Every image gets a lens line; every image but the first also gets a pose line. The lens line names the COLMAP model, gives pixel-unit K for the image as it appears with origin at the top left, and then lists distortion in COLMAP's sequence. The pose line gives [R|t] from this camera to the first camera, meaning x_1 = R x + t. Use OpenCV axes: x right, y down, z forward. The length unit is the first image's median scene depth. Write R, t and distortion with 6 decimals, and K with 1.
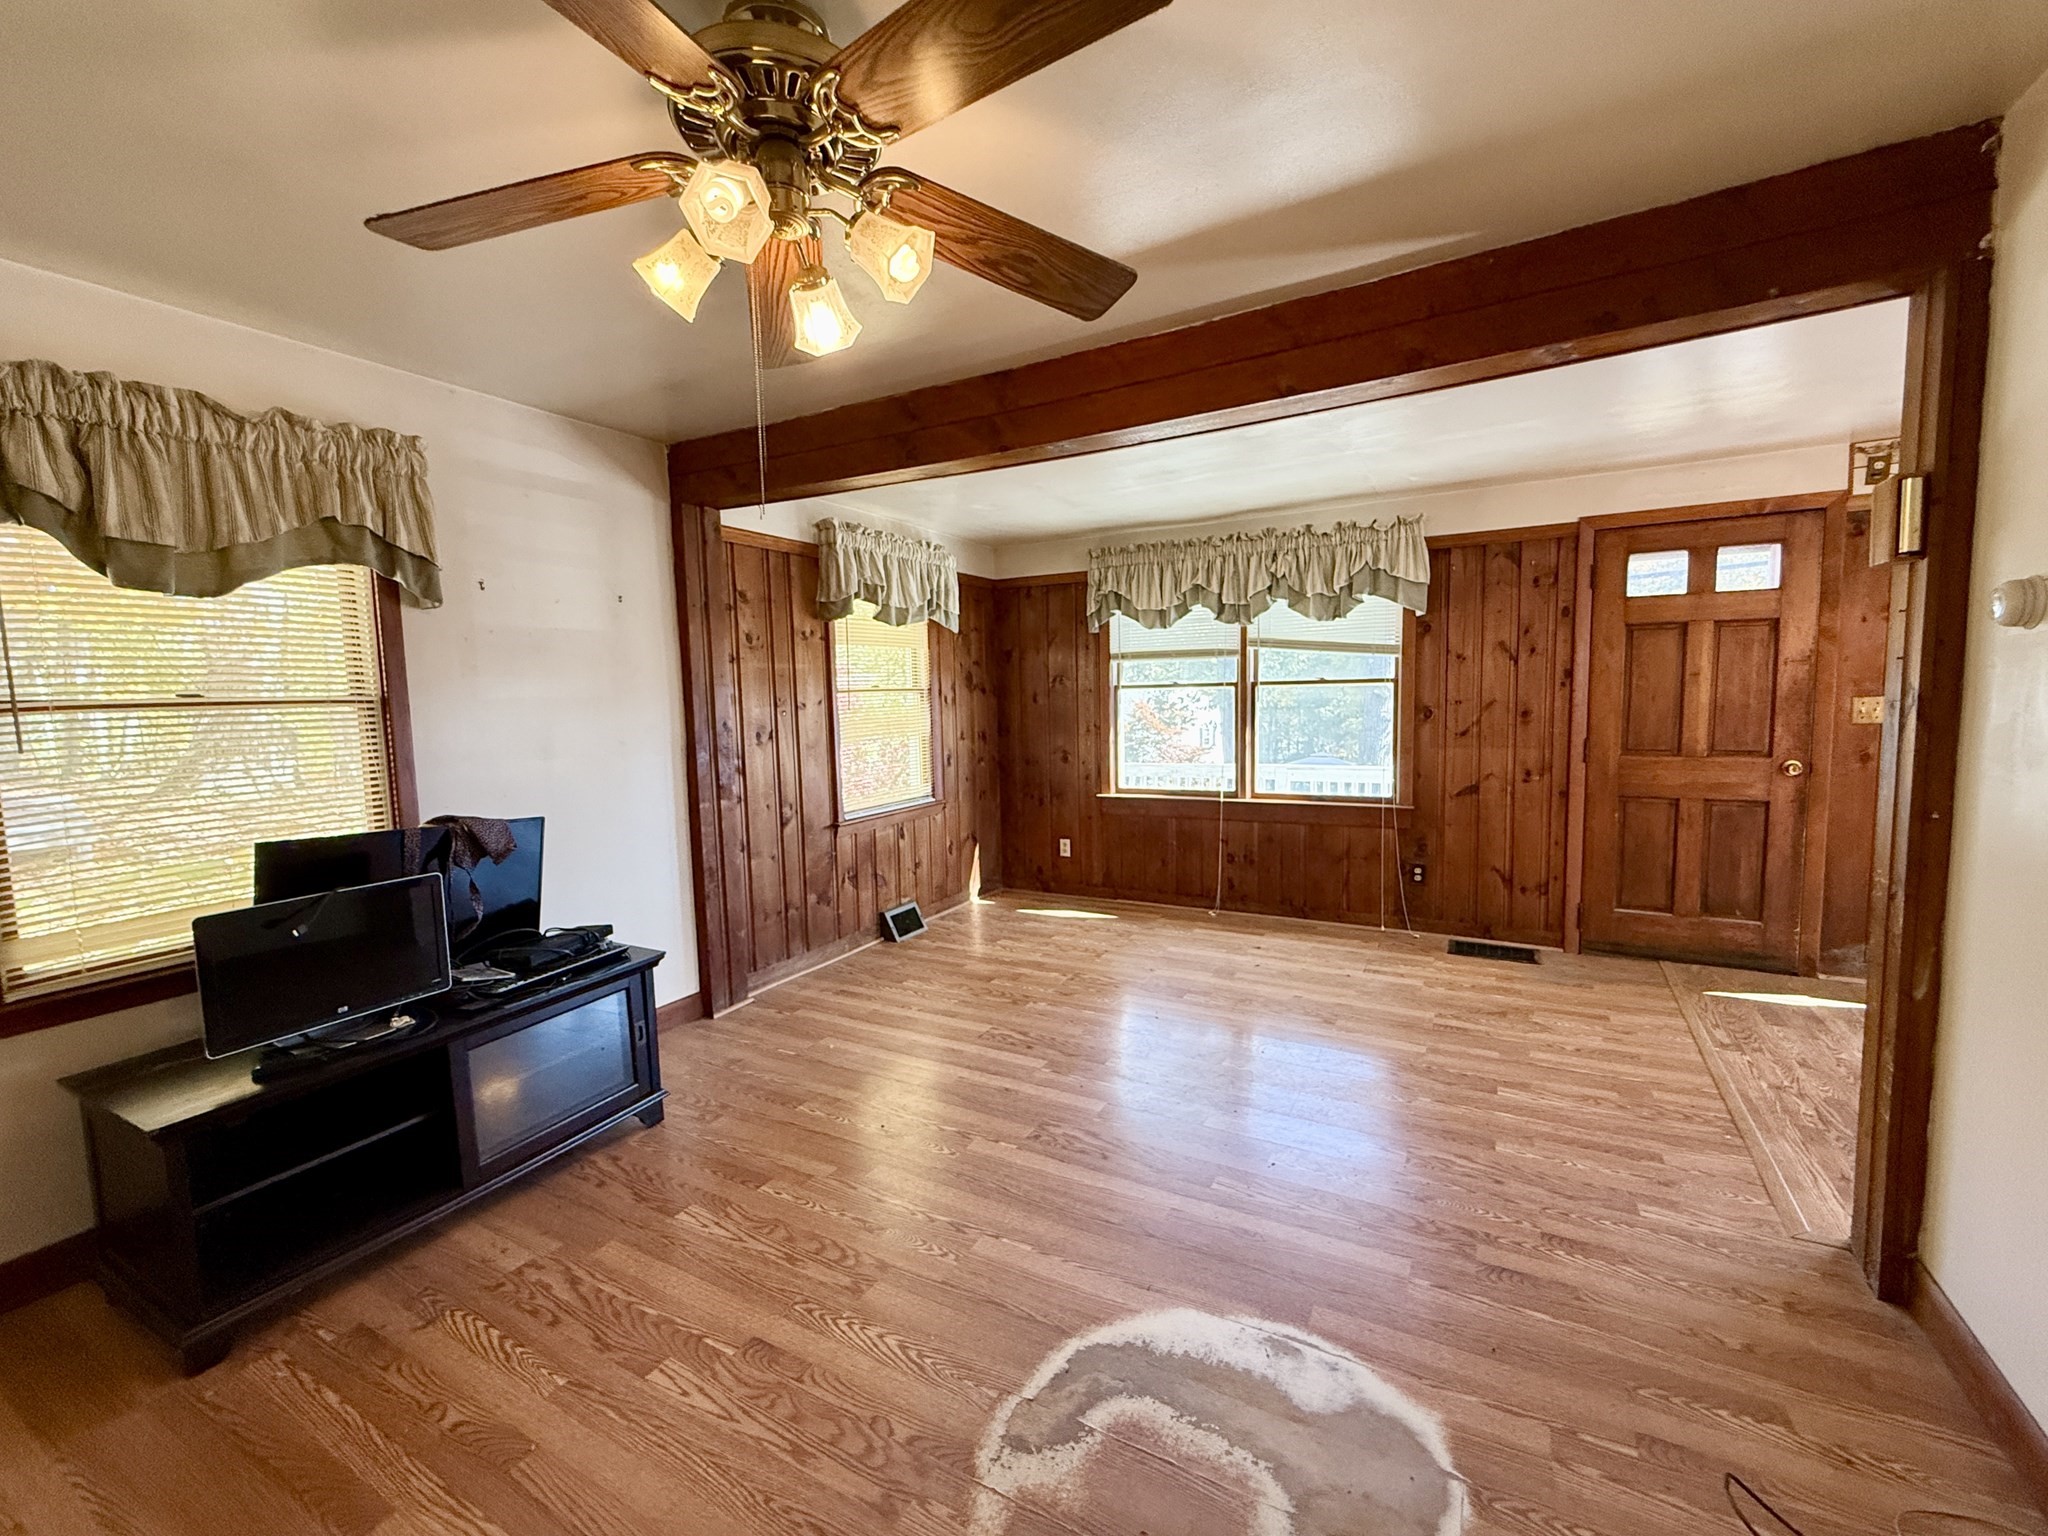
lens RADIAL K [[833.9, 0, 1024.0], [0, 833.9, 768.0], [0, 0, 1]] dist [-0.001522, 0.000052]
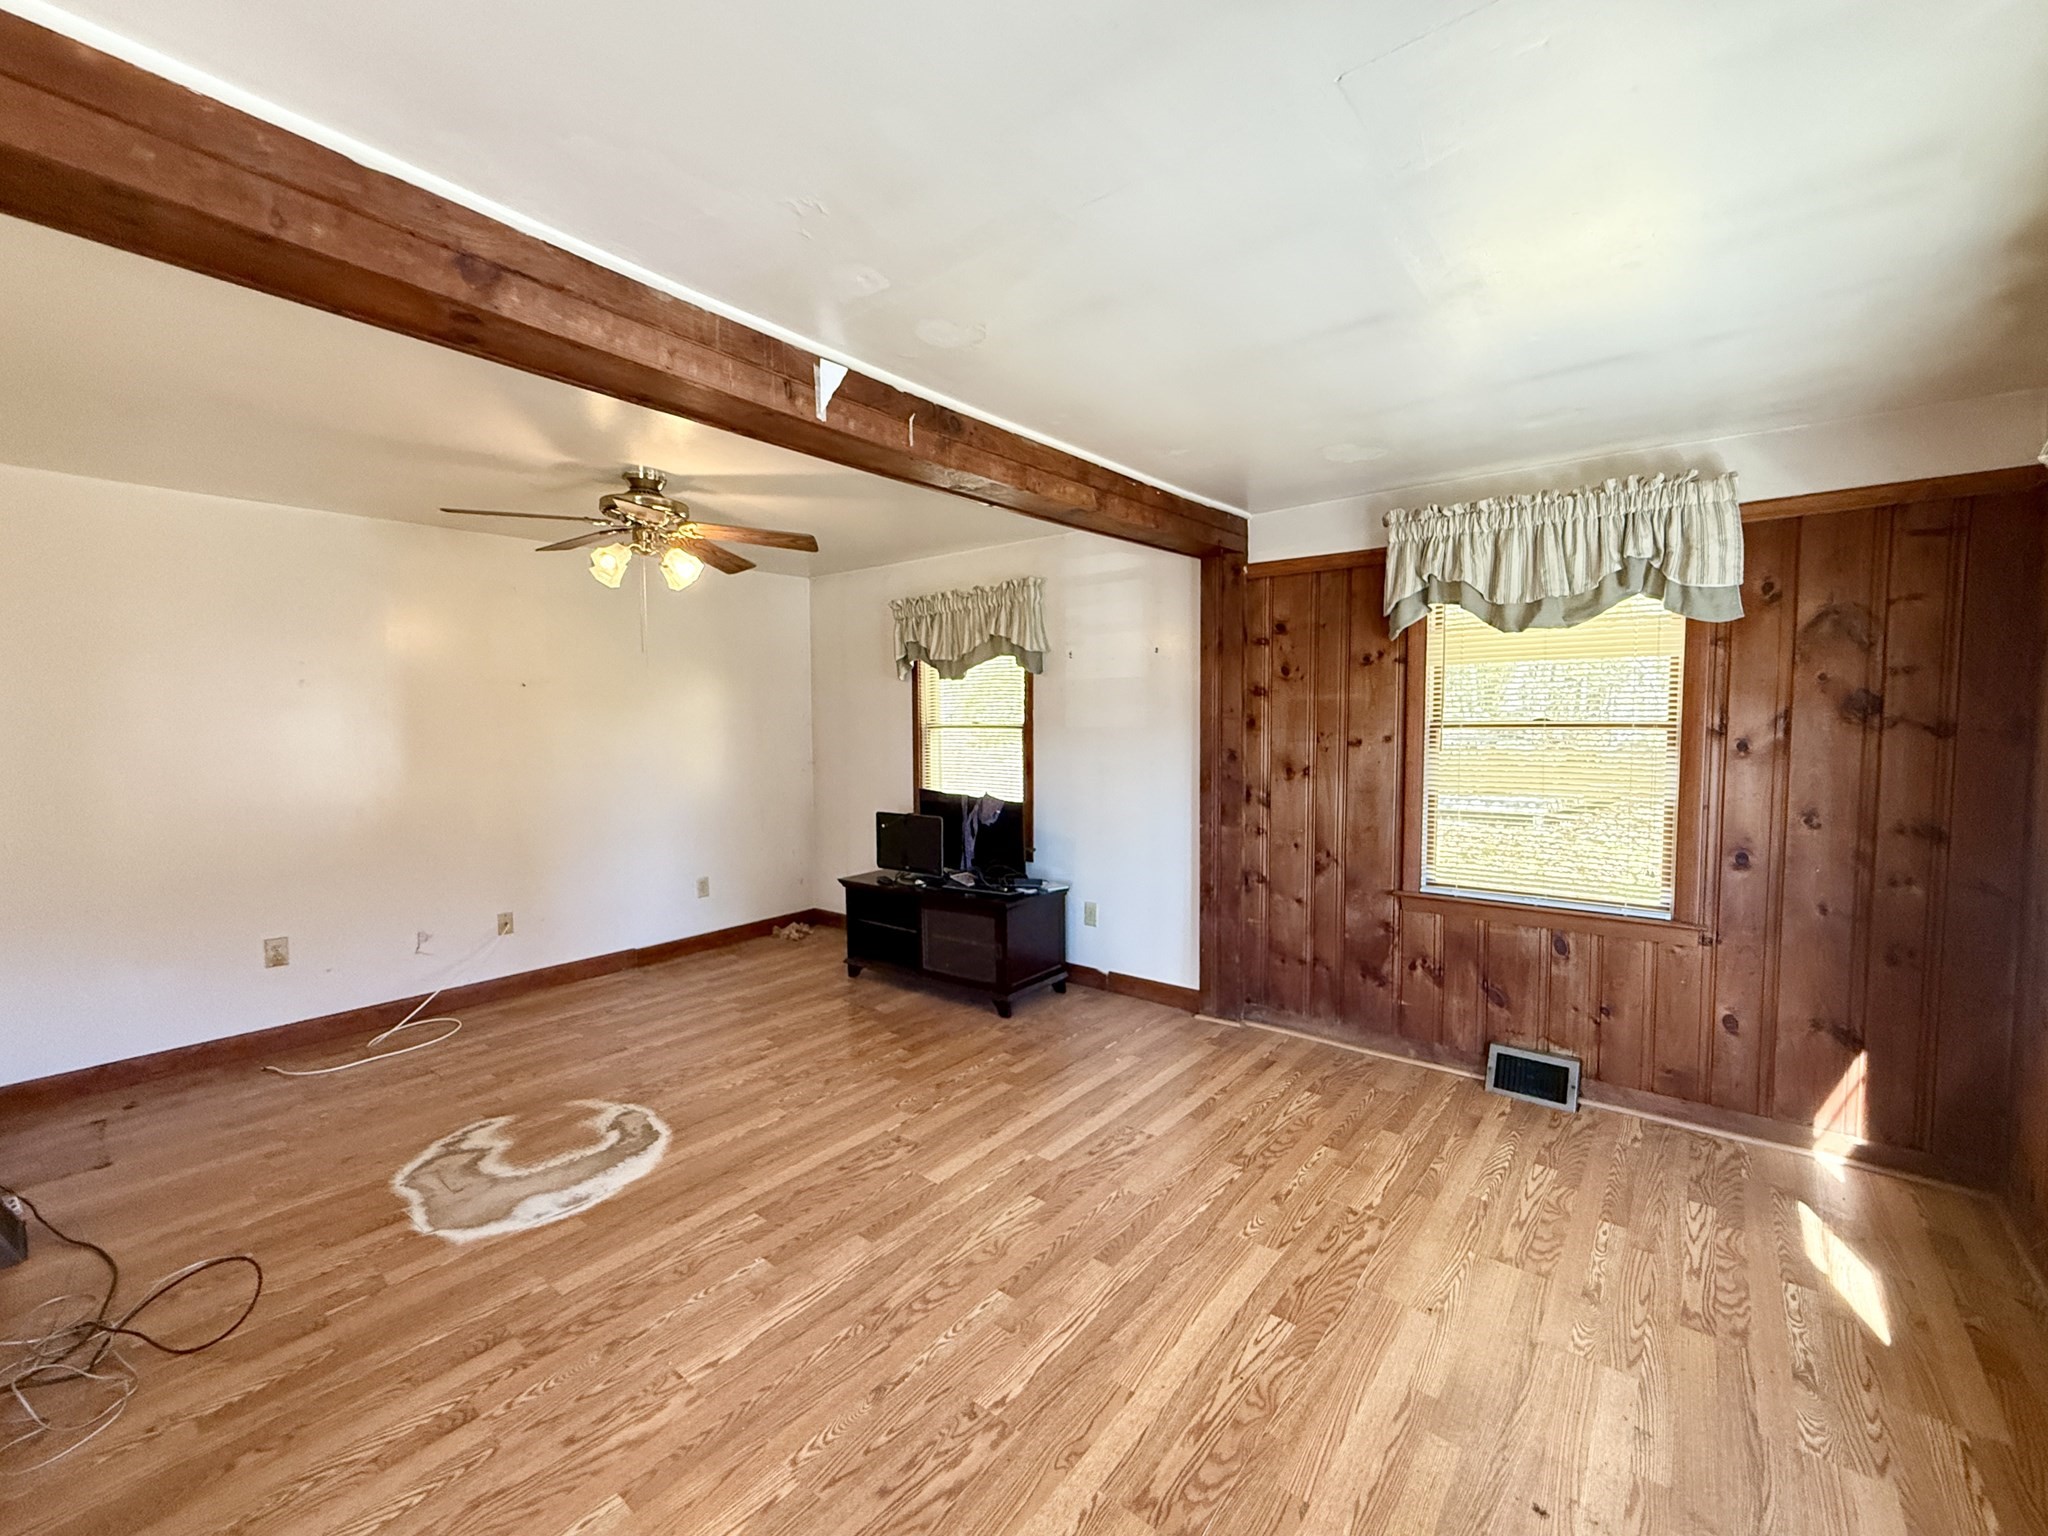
lens RADIAL K [[854.8, 0, 1024.0], [0, 854.8, 768.0], [0, 0, 1]] dist [0.002854, 0.000733]
pose [[-0.163228, 0.082640, -0.983121, 0.664650], [-0.077919, 0.992293, 0.096348, -0.107023], [0.983507, 0.092331, -0.155531, 0.809064]]
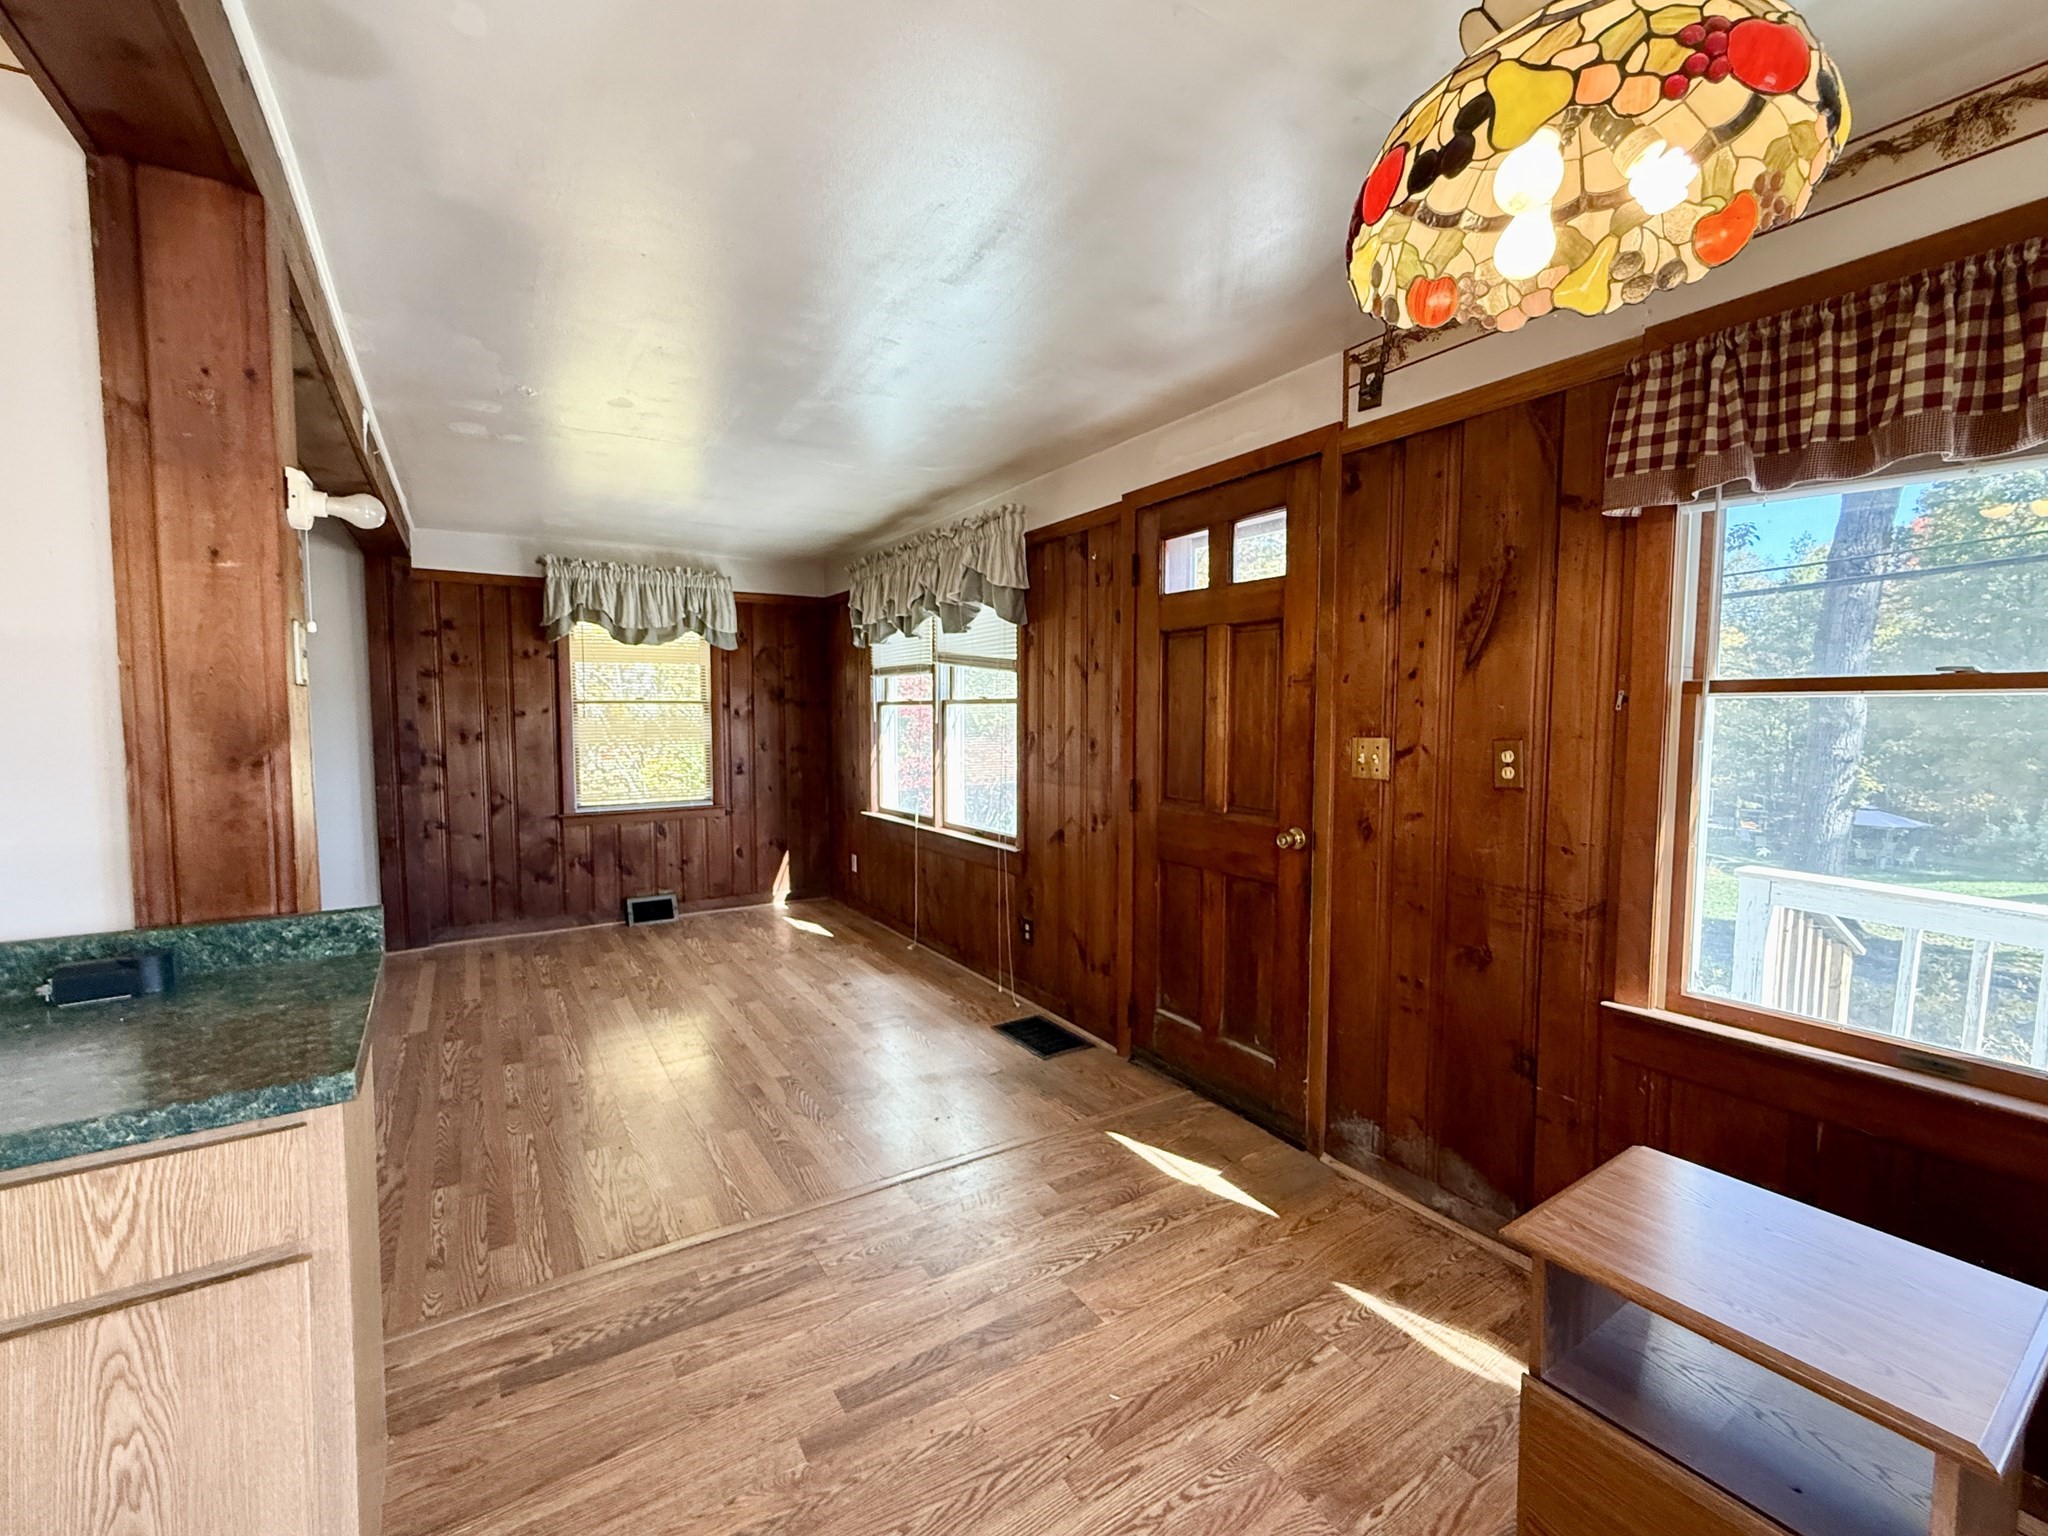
lens RADIAL K [[854.8, 0, 1024.0], [0, 854.8, 768.0], [0, 0, 1]] dist [0.002854, 0.000733]
pose [[0.883236, 0.053331, -0.465887, 0.954887], [-0.060979, 0.998138, -0.001345, -0.039254], [0.464948, 0.029597, 0.884843, 0.255255]]
